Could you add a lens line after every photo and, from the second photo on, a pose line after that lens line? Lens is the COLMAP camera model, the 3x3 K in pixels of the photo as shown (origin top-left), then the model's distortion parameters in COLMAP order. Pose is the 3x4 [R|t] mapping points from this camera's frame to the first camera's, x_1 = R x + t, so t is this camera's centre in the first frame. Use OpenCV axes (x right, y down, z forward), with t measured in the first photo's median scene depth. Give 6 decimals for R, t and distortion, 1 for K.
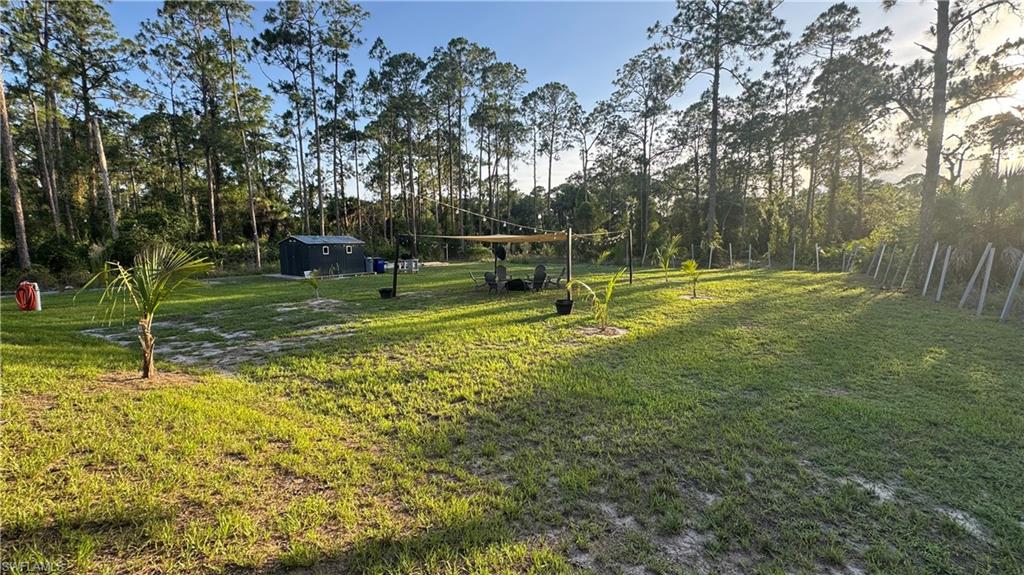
lens RADIAL K [[407.5, 0, 510.3], [0, 407.5, 285.8], [0, 0, 1]] dist [0.001717, -0.000757]
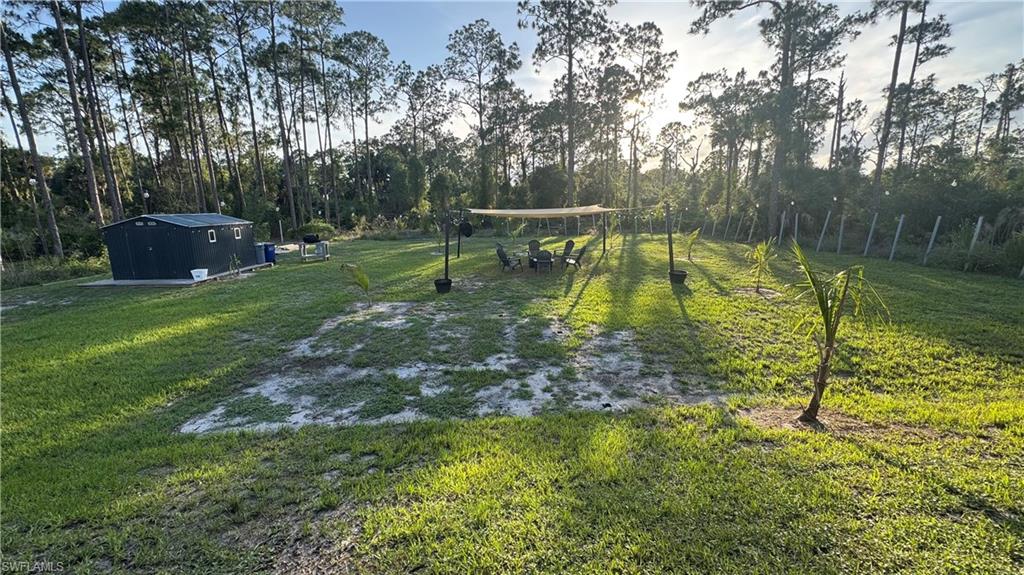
lens RADIAL K [[407.5, 0, 512.8], [0, 407.5, 288.6], [0, 0, 1]] dist [0.001717, -0.000757]
pose [[0.828252, -0.119905, 0.547377, -0.321377], [0.077256, 0.991944, 0.100391, -0.023678], [-0.555005, -0.040861, 0.830843, 0.129186]]
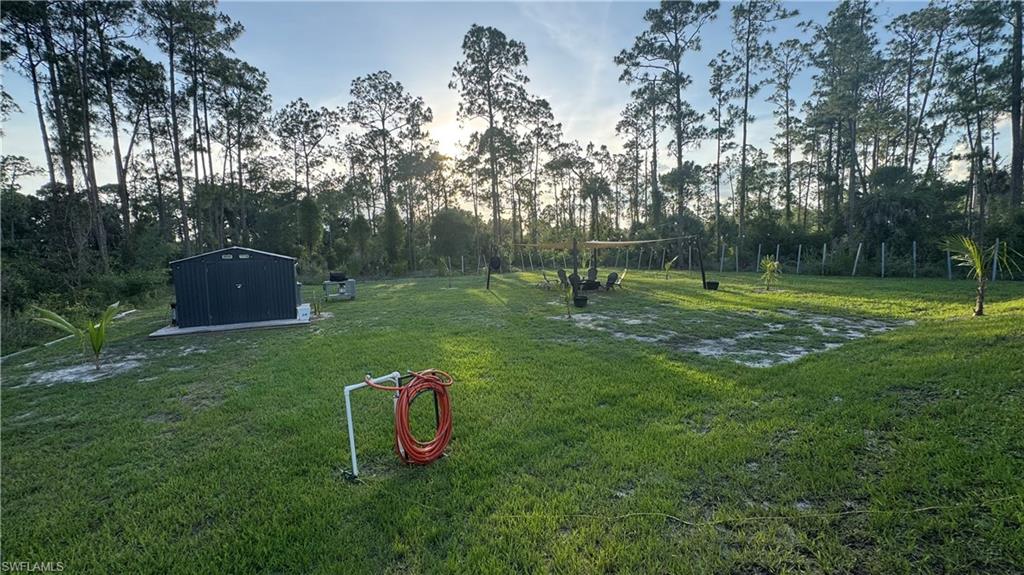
lens RADIAL K [[407.5, 0, 512.4], [0, 407.5, 290.4], [0, 0, 1]] dist [0.001717, -0.000757]
pose [[0.520074, -0.092942, 0.849049, -0.603833], [0.123701, 0.991778, 0.032795, -0.030049], [-0.845116, 0.087972, 0.527295, 0.319319]]
